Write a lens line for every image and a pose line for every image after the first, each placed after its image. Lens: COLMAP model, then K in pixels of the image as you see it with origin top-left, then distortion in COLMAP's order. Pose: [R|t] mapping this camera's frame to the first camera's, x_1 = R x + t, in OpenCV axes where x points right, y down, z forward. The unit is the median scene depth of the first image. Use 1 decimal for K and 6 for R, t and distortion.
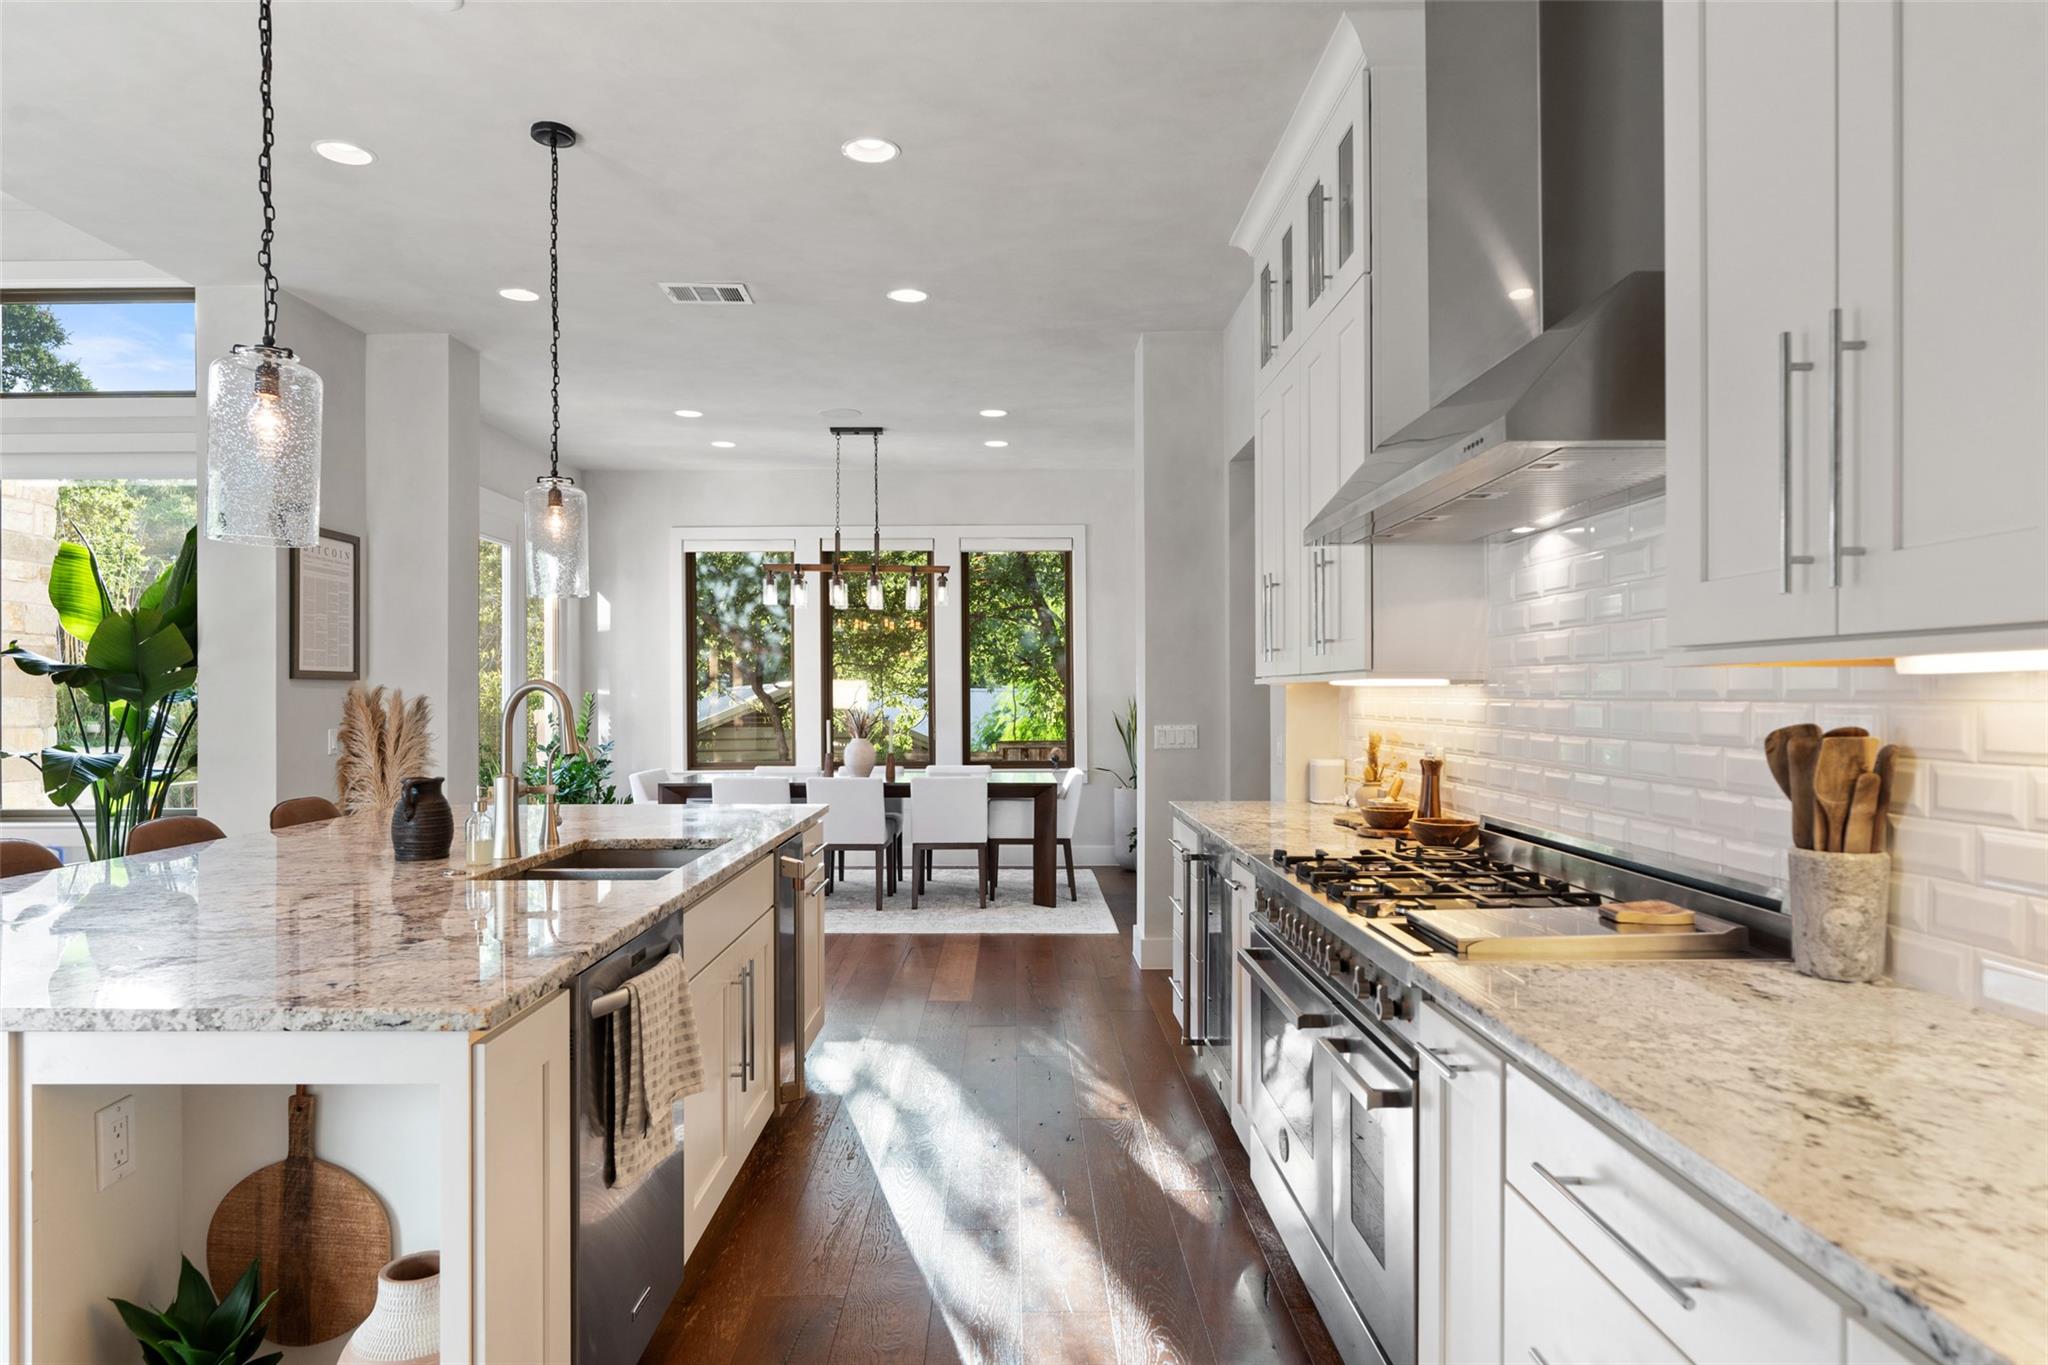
lens RADIAL K [[1202.3, 0, 1024.0], [0, 1202.3, 682.5], [0, 0, 1]] dist [-0.001044, -0.000221]
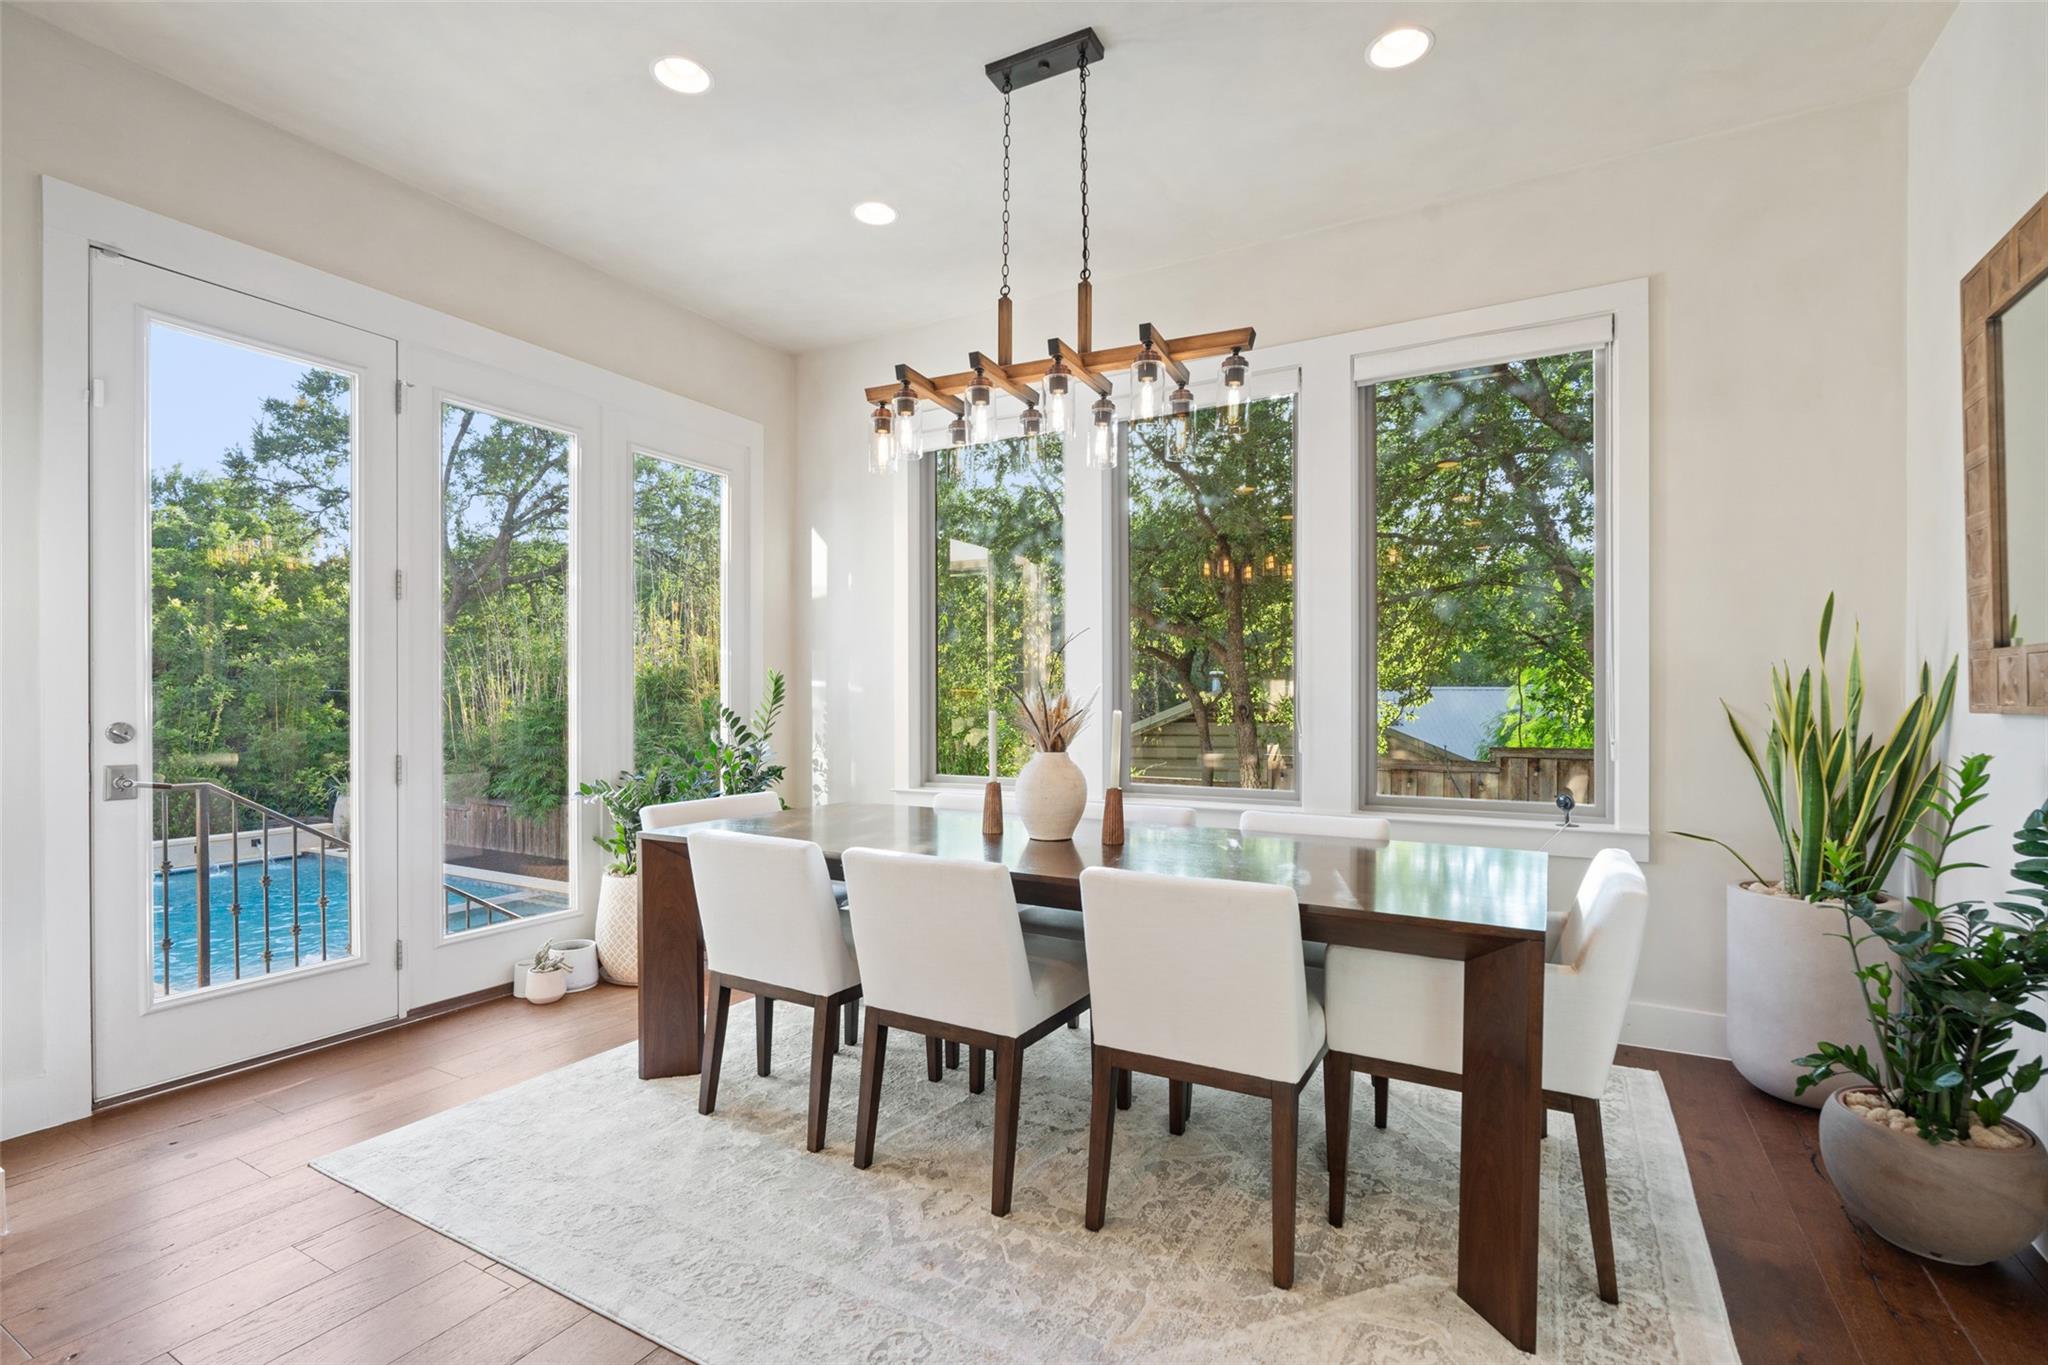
lens RADIAL K [[965.7, 0, 1021.2], [0, 965.7, 696.7], [0, 0, 1]] dist [0.000672, 0.000045]
pose [[0.870271, 0.003677, -0.492559, 0.031789], [0.001324, 0.999951, 0.009804, 0.023314], [0.492571, -0.009185, 0.870224, 0.712822]]
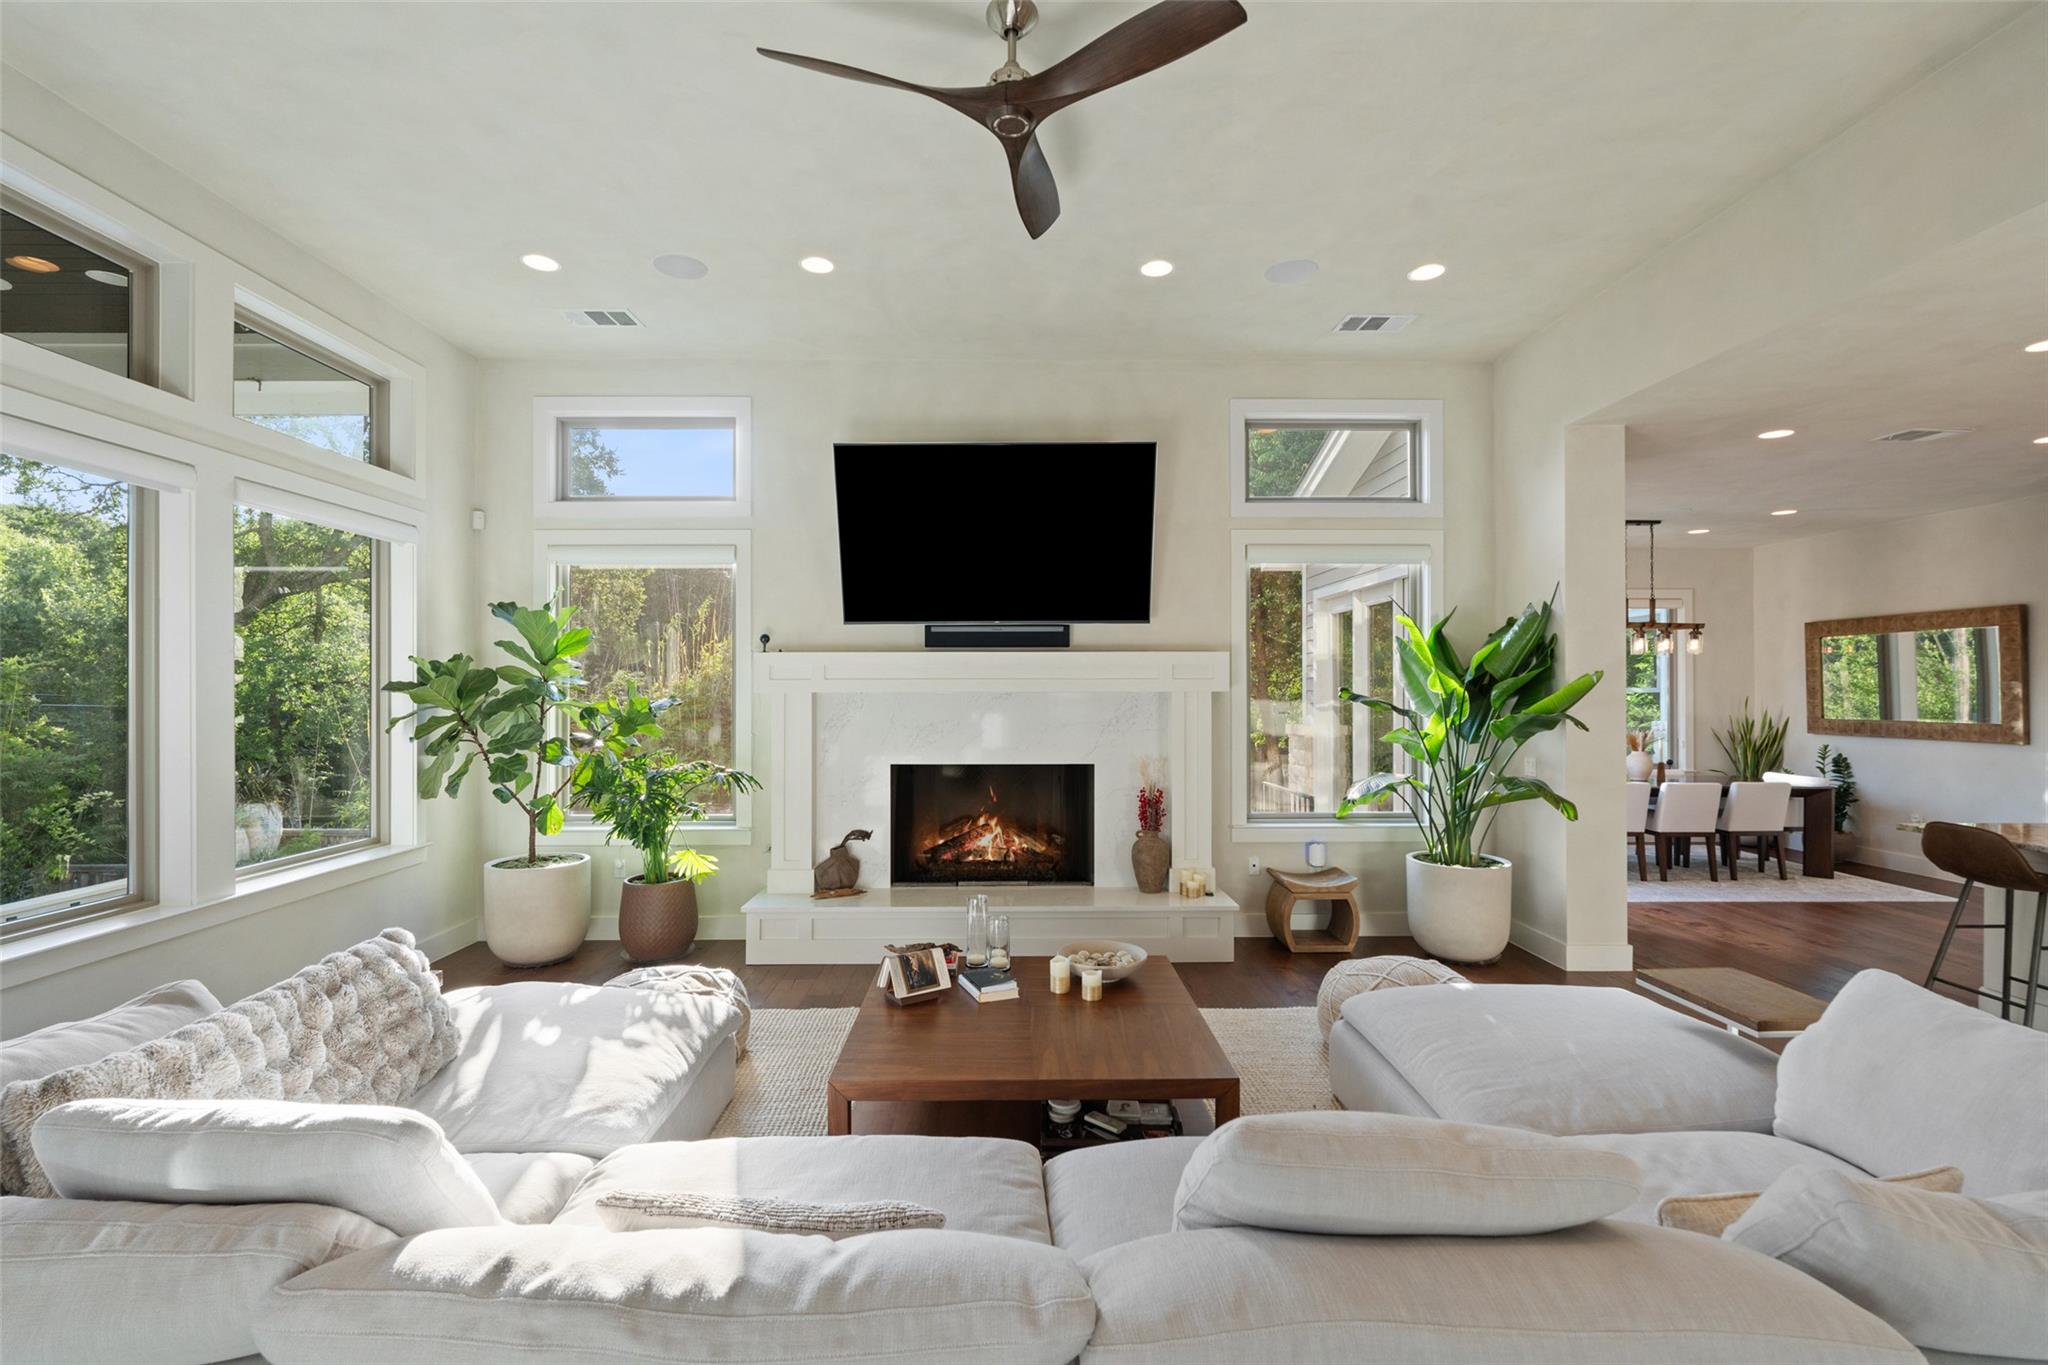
lens RADIAL K [[936.9, 0, 1024.0], [0, 936.9, 682.5], [0, 0, 1]] dist [-0.000912, -0.000147]
pose [[0.999515, 0.005920, 0.030588, -0.894947], [-0.005703, 0.999958, -0.007172, -0.018960], [-0.030629, 0.006994, 0.999506, -0.025489]]
